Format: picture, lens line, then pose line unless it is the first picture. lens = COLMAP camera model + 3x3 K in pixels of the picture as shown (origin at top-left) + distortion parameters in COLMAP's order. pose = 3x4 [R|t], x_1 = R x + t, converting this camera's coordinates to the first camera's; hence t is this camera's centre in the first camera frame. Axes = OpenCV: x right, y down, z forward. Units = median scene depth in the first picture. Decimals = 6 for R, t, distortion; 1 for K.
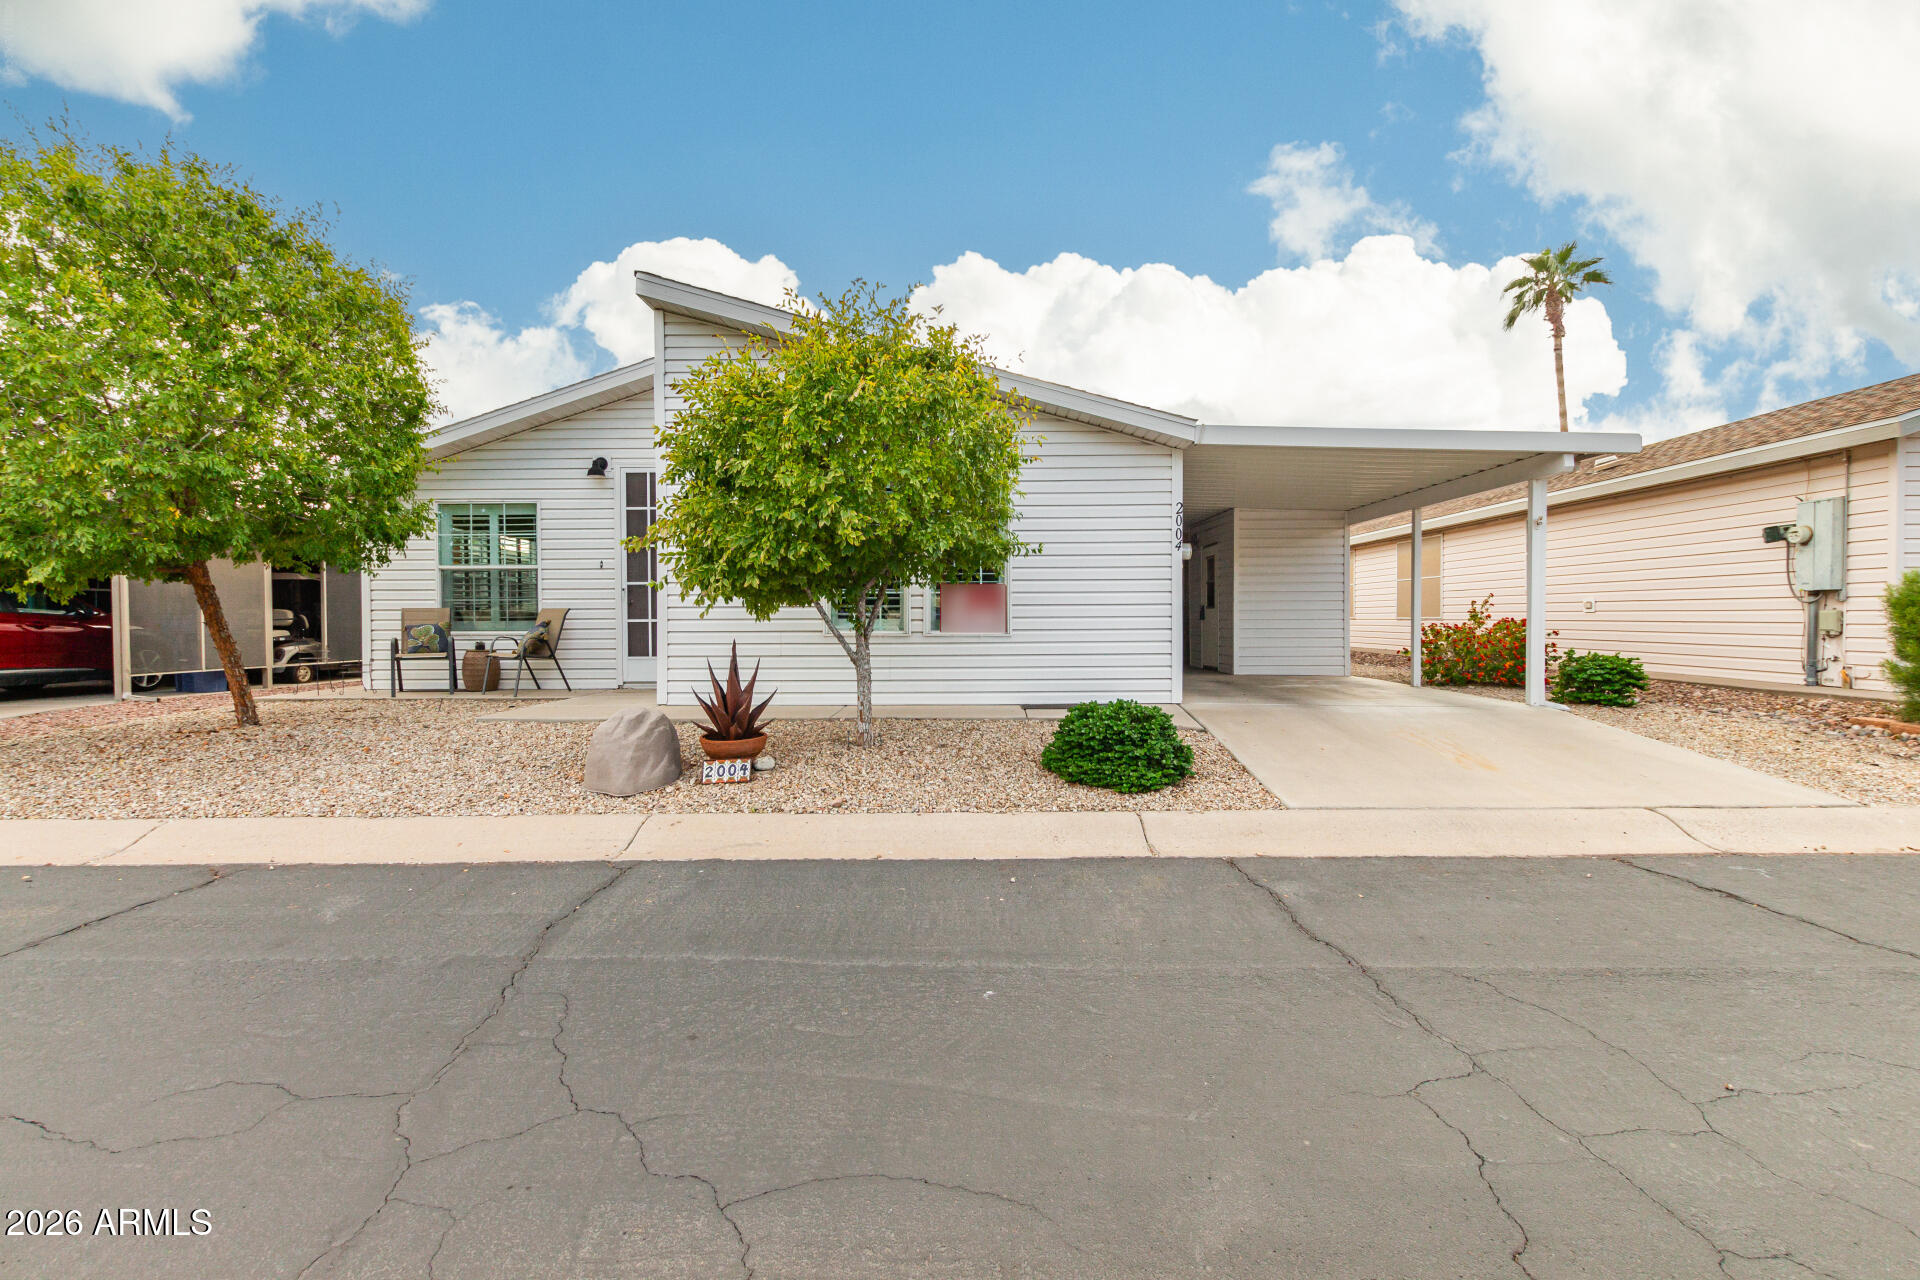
lens RADIAL K [[861.2, 0, 960.0], [0, 861.2, 640.0], [0, 0, 1]] dist [-0.000777, 0.000205]
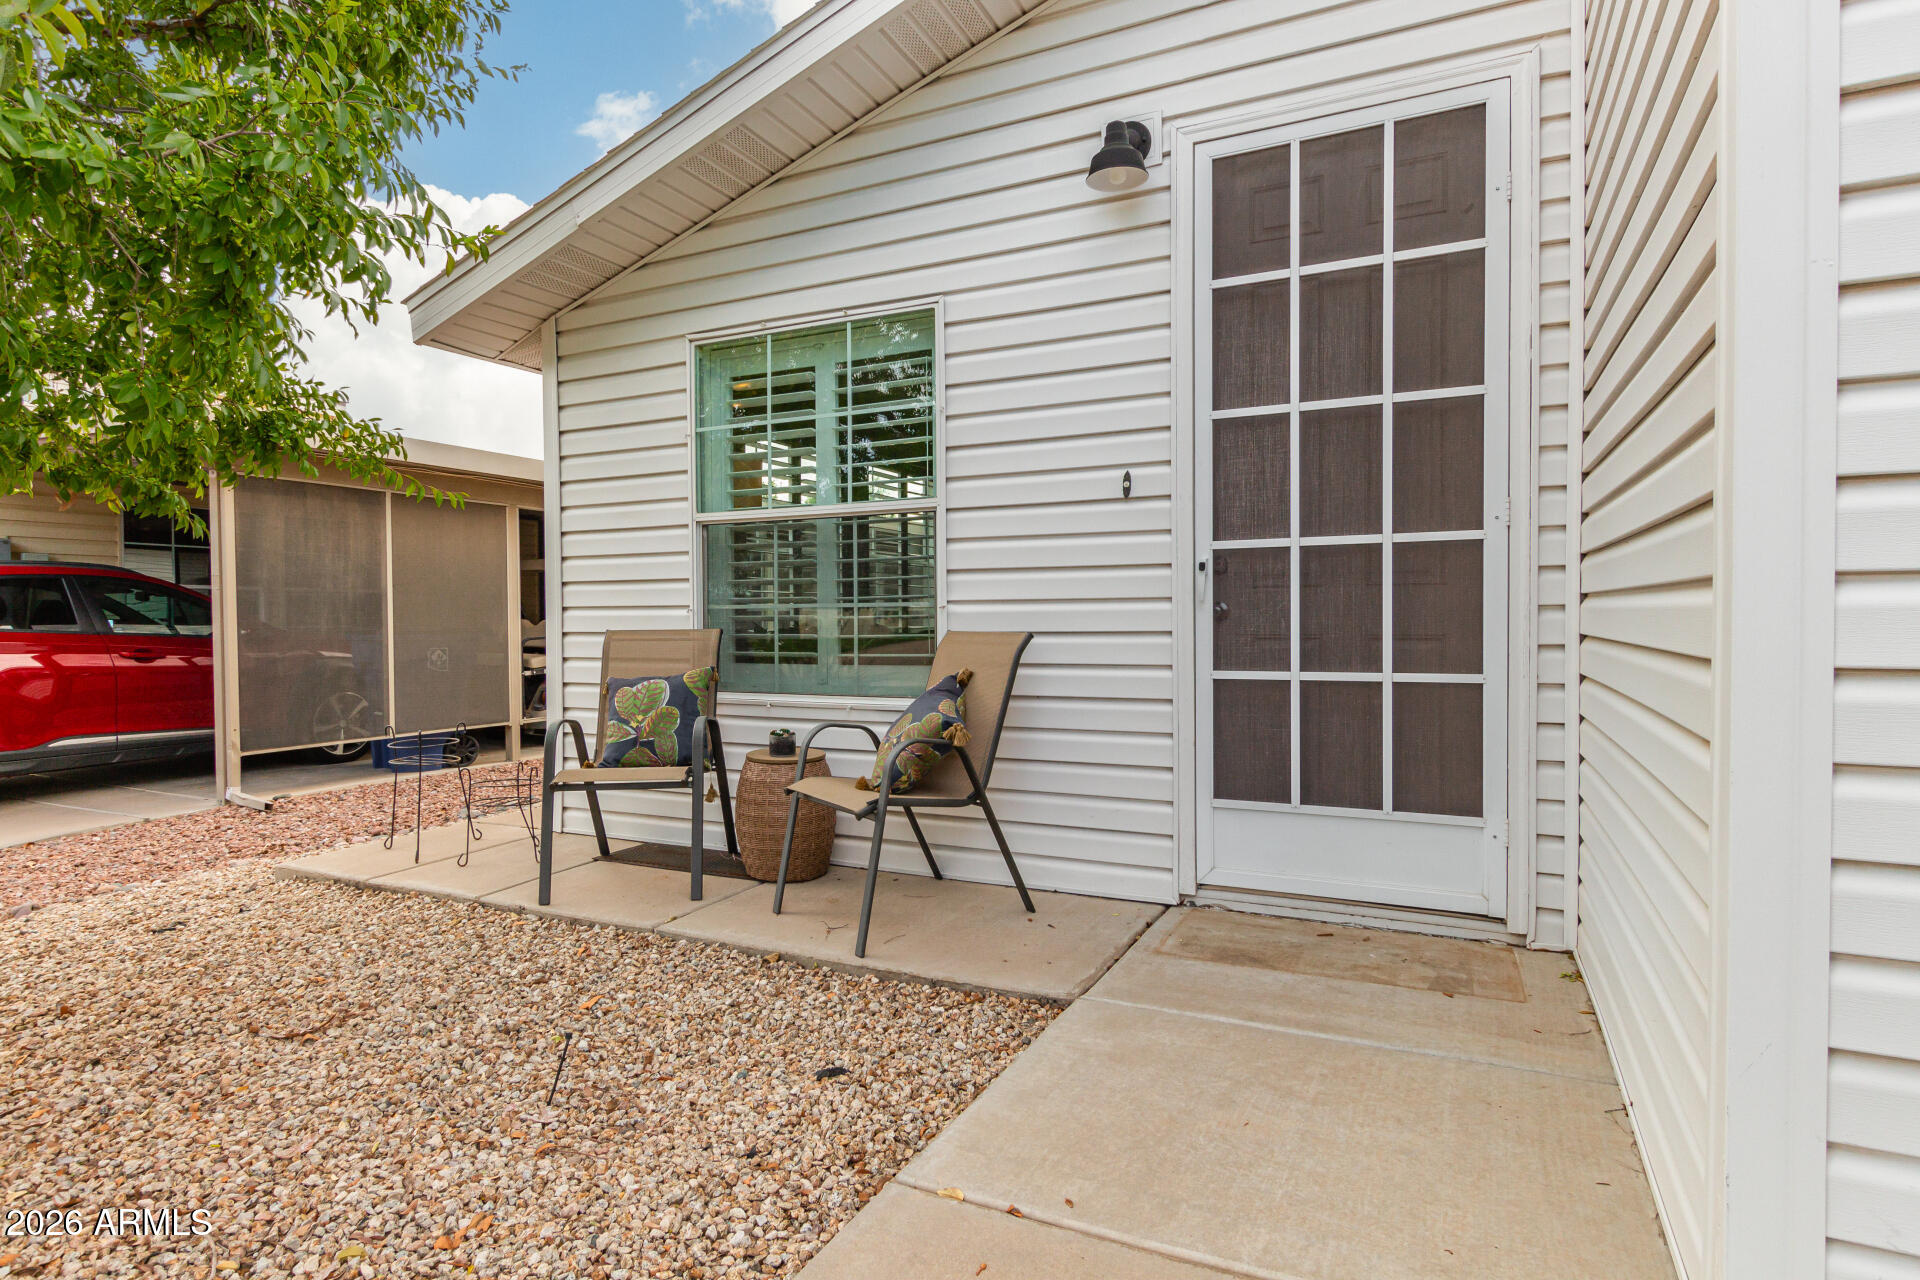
lens RADIAL K [[1018.1, 0, 960.0], [0, 1018.1, 640.0], [0, 0, 1]] dist [-0.000553, -0.000009]
pose [[0.906067, 0.005050, -0.423103, -0.318460], [-0.004294, 0.999987, 0.002739, -0.034228], [0.423111, -0.000665, 0.906077, 0.654250]]
